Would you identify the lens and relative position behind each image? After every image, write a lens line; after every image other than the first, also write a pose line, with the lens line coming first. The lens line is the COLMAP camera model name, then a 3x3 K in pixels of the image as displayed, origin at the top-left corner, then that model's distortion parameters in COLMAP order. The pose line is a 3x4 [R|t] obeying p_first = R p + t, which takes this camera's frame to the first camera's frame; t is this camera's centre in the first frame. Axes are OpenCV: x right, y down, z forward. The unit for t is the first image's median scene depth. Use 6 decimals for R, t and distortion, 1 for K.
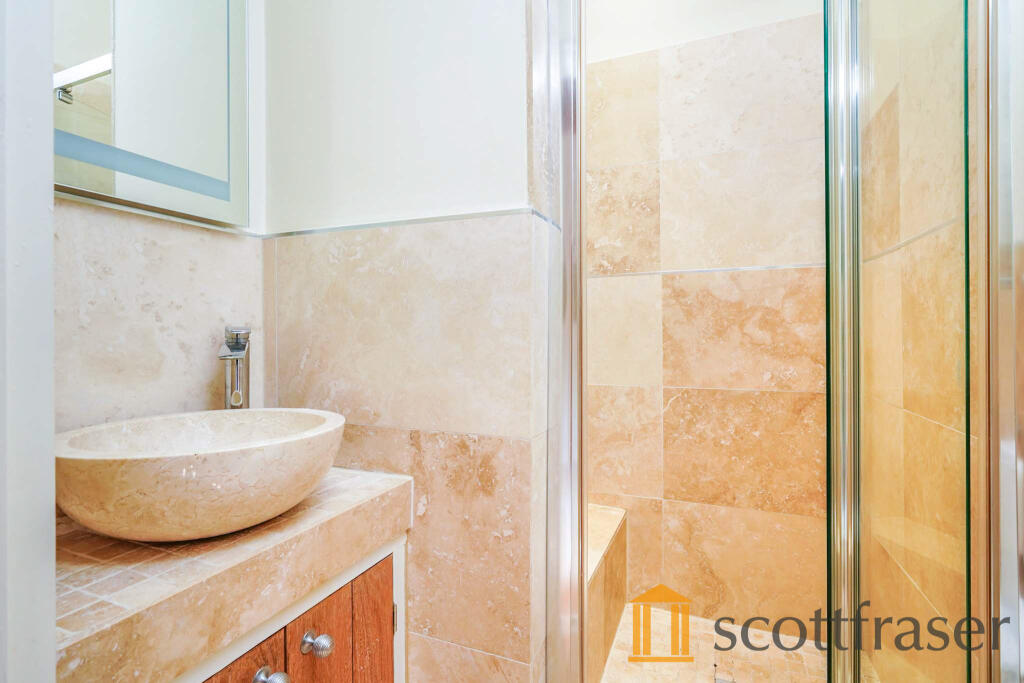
lens RADIAL K [[485.3, 0, 512.8], [0, 485.3, 337.6], [0, 0, 1]] dist [0.004834, 0.001209]
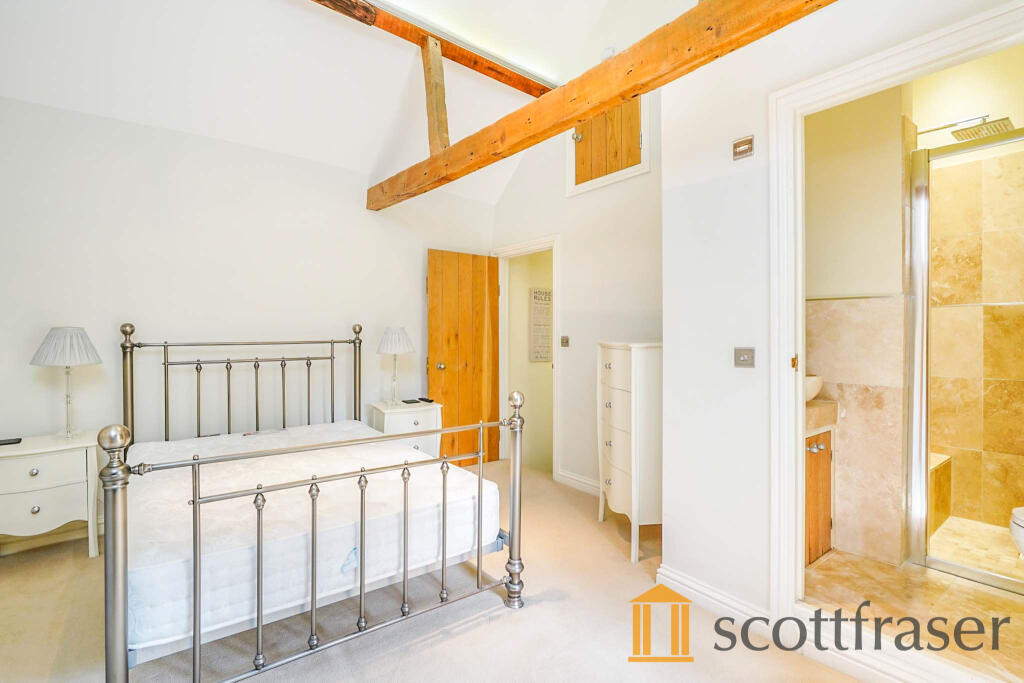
lens RADIAL K [[485.3, 0, 510.1], [0, 485.3, 338.6], [0, 0, 1]] dist [0.004834, 0.001209]
pose [[0.876073, 0.009522, -0.482084, -0.264362], [-0.009865, 0.999950, 0.001824, -0.013585], [0.482078, 0.003157, 0.876123, -1.092322]]
